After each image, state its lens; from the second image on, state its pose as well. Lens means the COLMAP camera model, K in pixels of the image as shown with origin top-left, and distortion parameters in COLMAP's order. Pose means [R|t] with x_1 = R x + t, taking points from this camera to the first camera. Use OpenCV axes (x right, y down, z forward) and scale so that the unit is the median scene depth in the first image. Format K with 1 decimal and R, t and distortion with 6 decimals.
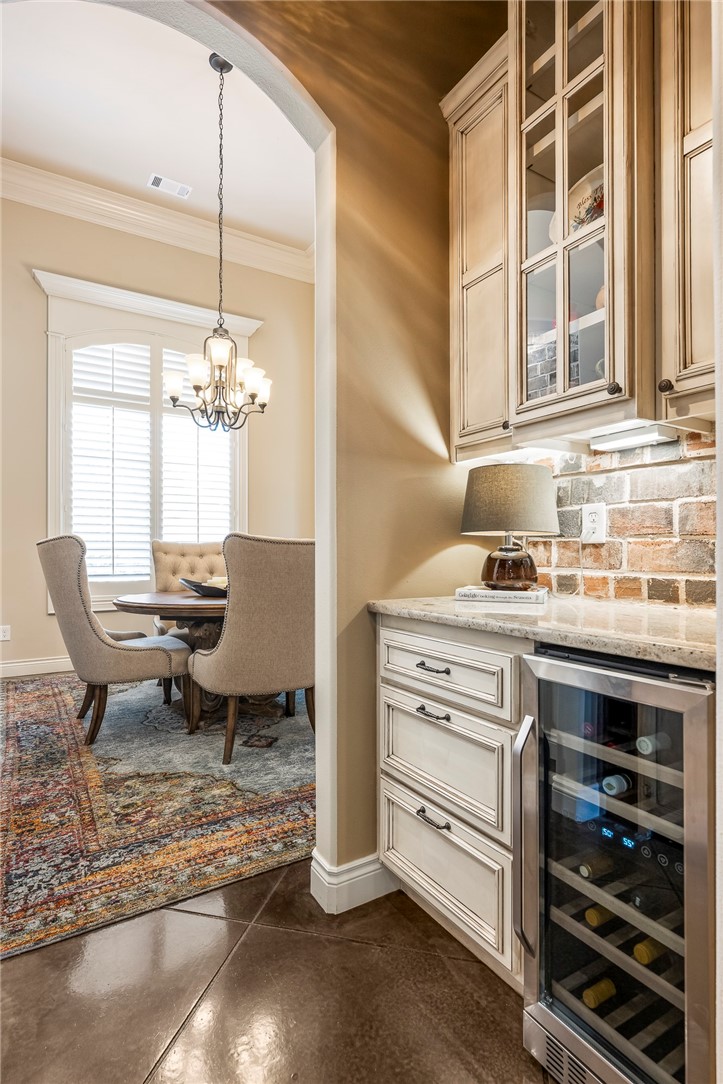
lens RADIAL K [[562.8, 0, 356.8], [0, 562.8, 541.4], [0, 0, 1]] dist [-0.011808, 0.000292]
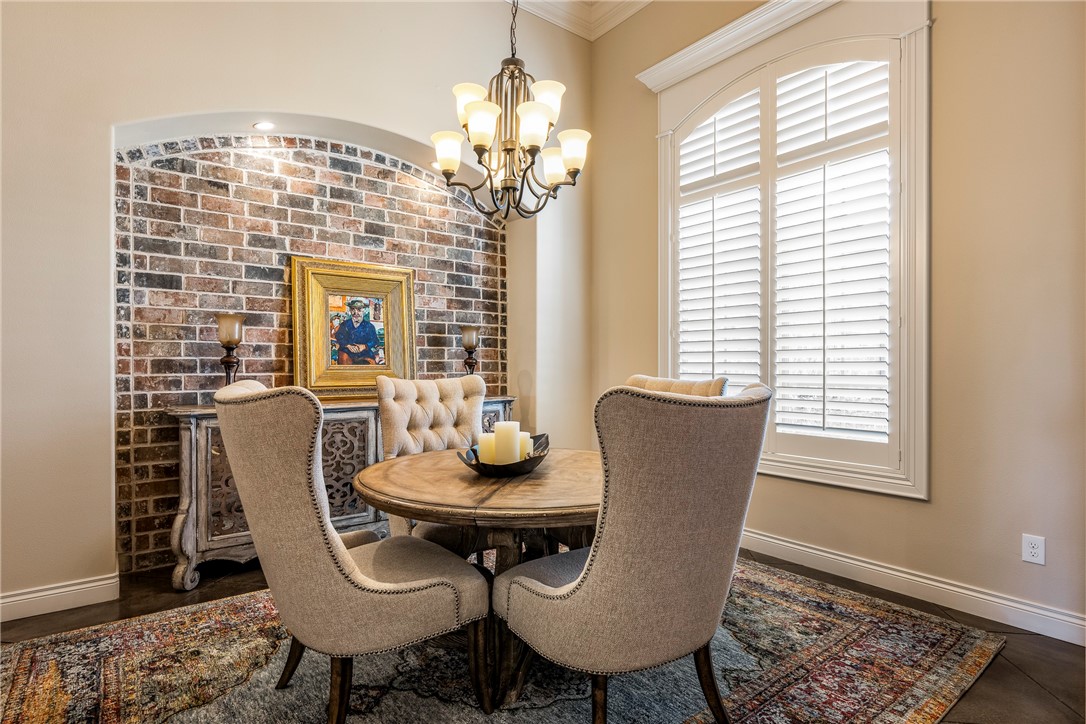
lens RADIAL K [[563.9, 0, 538.6], [0, 563.9, 370.1], [0, 0, 1]] dist [-0.011808, 0.000292]
pose [[0.109204, 0.005663, -0.994003, 0.642289], [0.008913, 0.999938, 0.006676, -0.028317], [0.993979, -0.009589, 0.109147, 1.510861]]
